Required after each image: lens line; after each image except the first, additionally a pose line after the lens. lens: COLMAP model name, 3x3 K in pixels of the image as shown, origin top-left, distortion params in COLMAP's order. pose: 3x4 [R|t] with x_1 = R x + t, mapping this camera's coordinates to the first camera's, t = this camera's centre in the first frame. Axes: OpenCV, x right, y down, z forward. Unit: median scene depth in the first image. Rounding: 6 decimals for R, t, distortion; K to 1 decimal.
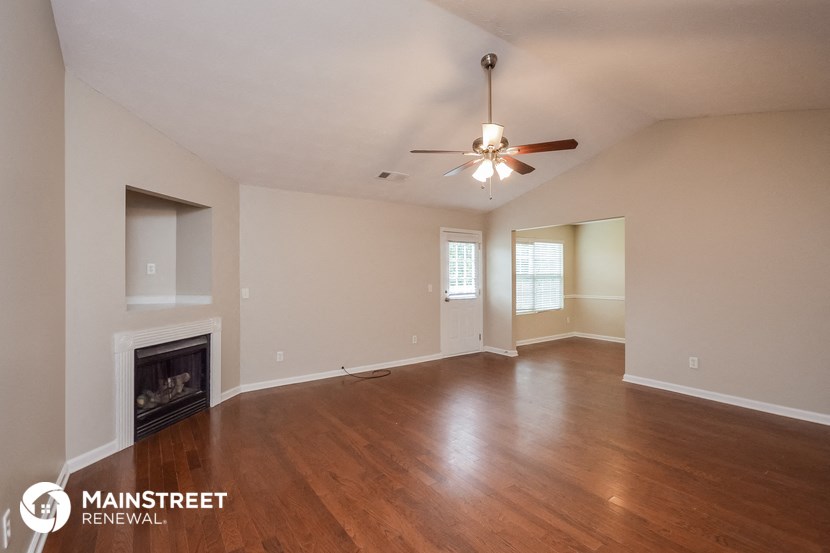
lens RADIAL K [[382.6, 0, 425.7], [0, 382.6, 270.7], [0, 0, 1]] dist [0.000947, 0.000186]
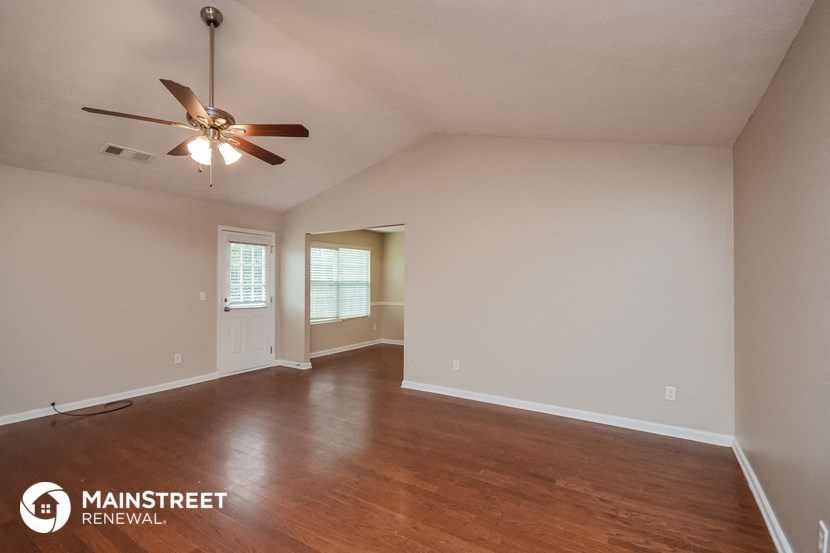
lens RADIAL K [[384.6, 0, 415.0], [0, 384.6, 276.5], [0, 0, 1]] dist [0.001430, 0.000139]
pose [[0.924315, 0.014514, 0.381353, 0.112732], [-0.013150, 0.999894, -0.006184, 0.001408], [-0.381403, 0.000701, 0.924409, 0.034817]]
